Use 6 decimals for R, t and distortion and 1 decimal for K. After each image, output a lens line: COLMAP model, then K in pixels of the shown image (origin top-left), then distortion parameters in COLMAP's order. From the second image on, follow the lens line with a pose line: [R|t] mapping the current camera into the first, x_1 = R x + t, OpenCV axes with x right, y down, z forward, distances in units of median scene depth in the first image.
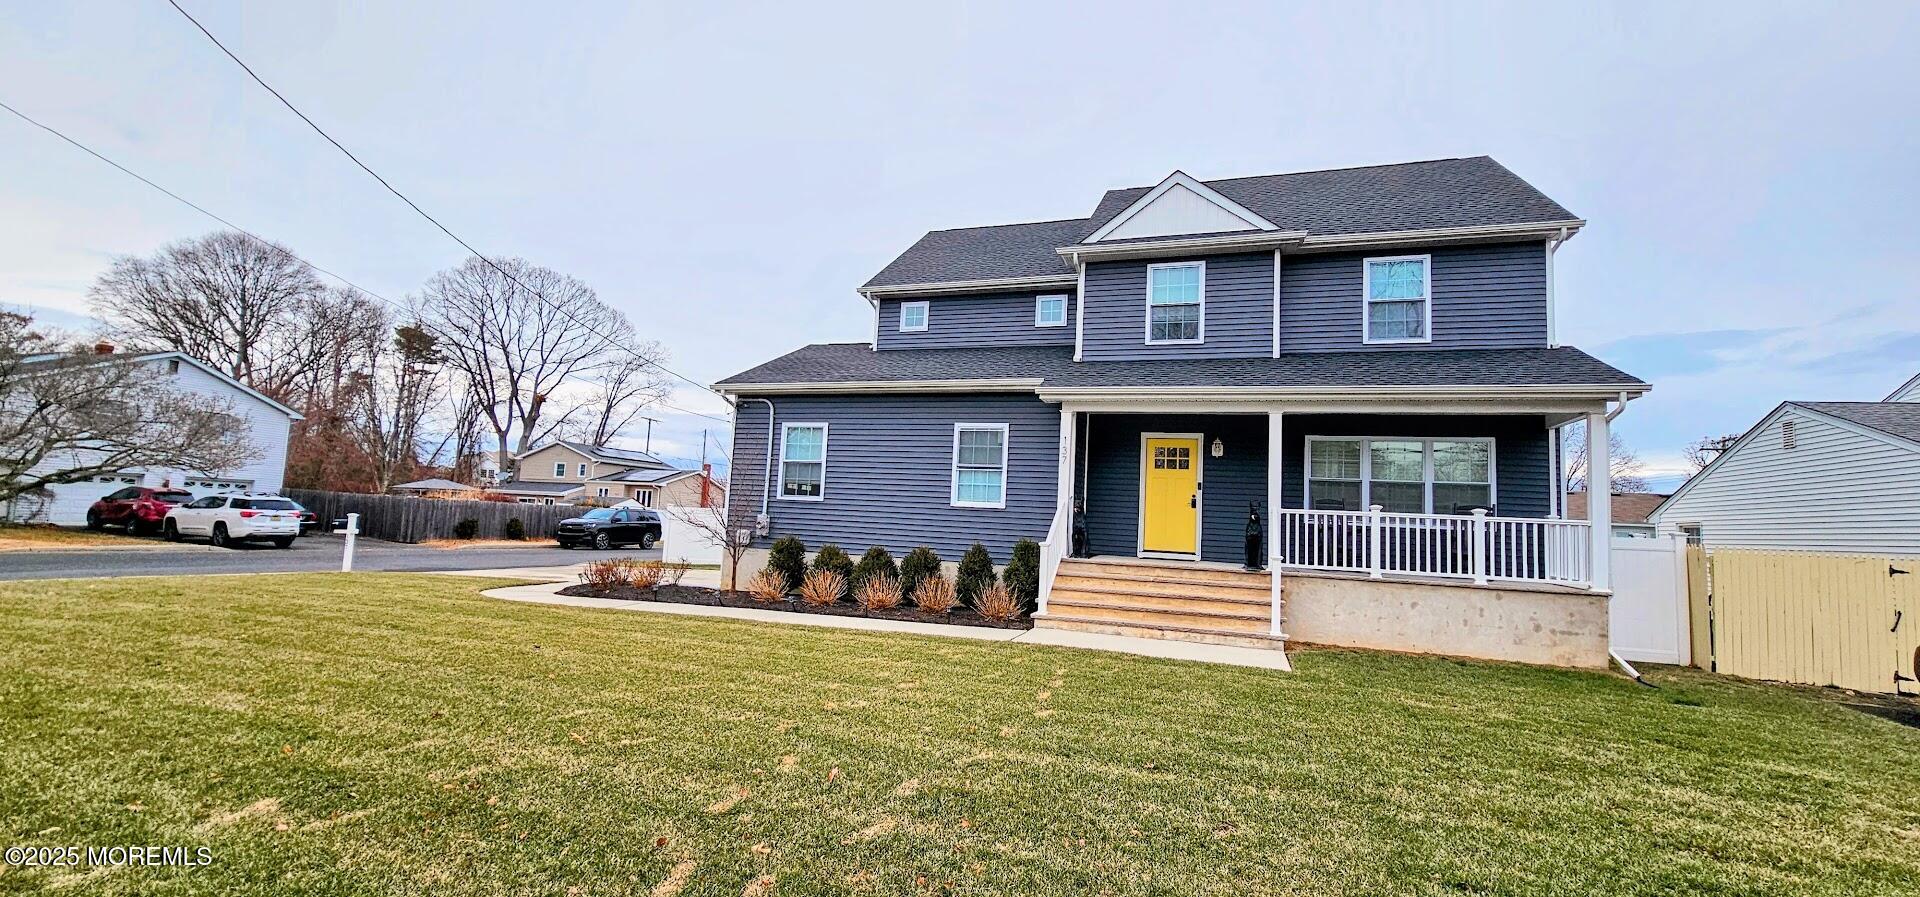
lens RADIAL K [[783.8, 0, 970.2], [0, 783.8, 448.0], [0, 0, 1]] dist [-0.006179, 0.001686]
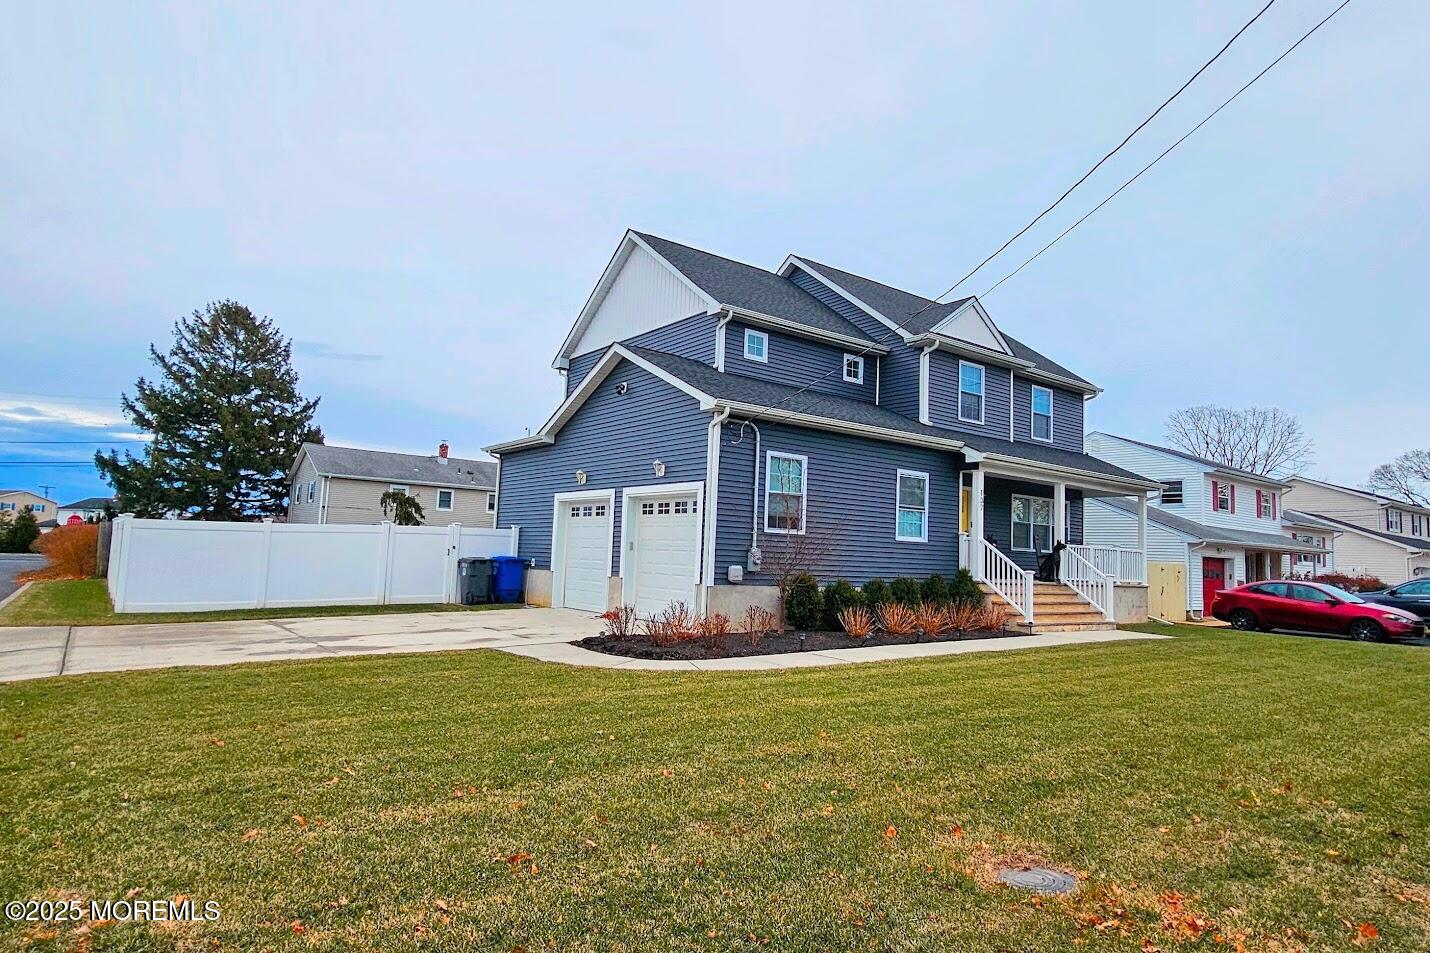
lens RADIAL K [[807.6, 0, 731.4], [0, 807.6, 484.4], [0, 0, 1]] dist [-0.001920, 0.000035]
pose [[0.574837, 0.045723, 0.816989, -1.175457], [-0.093753, 0.995543, 0.010249, 0.001922], [-0.812879, -0.082487, 0.576562, 0.525574]]
